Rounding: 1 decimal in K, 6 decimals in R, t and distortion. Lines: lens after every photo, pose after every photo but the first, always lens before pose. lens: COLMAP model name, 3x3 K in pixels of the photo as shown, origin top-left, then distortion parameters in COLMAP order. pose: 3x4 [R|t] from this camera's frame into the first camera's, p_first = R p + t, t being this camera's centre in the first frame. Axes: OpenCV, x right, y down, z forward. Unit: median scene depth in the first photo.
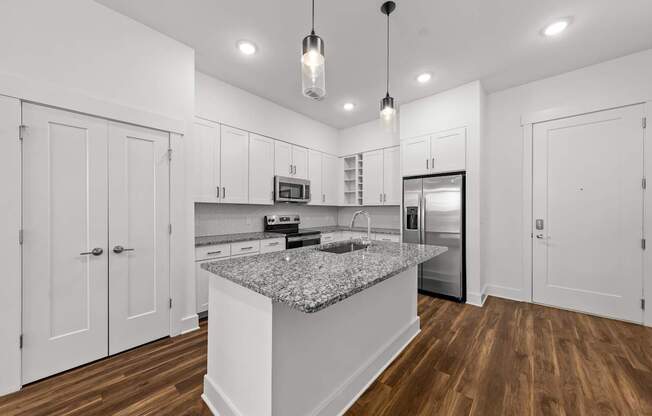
lens RADIAL K [[232.4, 0, 326.2], [0, 232.4, 210.8], [0, 0, 1]] dist [0.002914, -0.000175]
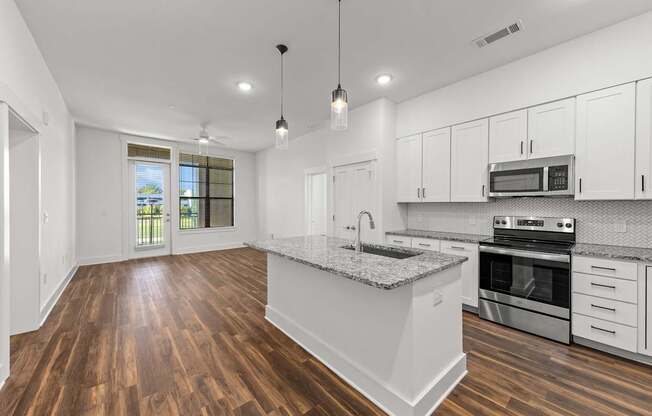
lens RADIAL K [[235.1, 0, 321.4], [0, 235.1, 208.6], [0, 0, 1]] dist [0.000760, 0.000062]
pose [[-0.140846, 0.009759, -0.989983, 0.637443], [-0.001921, 0.999947, 0.010131, -0.010756], [0.990030, 0.003329, -0.140820, 0.562630]]
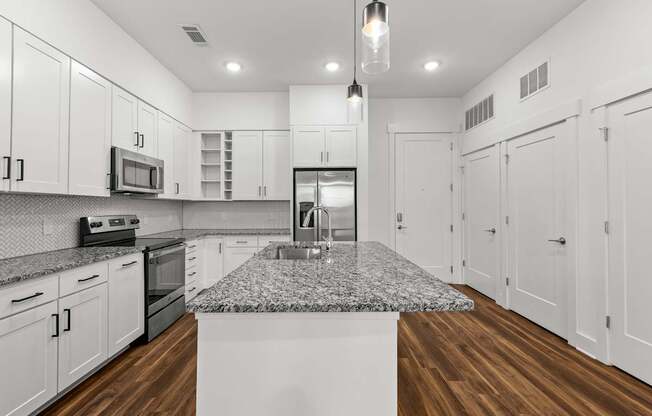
lens RADIAL K [[291.8, 0, 322.7], [0, 291.8, 204.6], [0, 0, 1]] dist [0.007523, 0.000043]
pose [[0.743450, 0.000432, 0.668791, -0.321208], [0.005594, 0.999961, -0.006864, 0.000278], [-0.668768, 0.008844, 0.743419, 0.118086]]
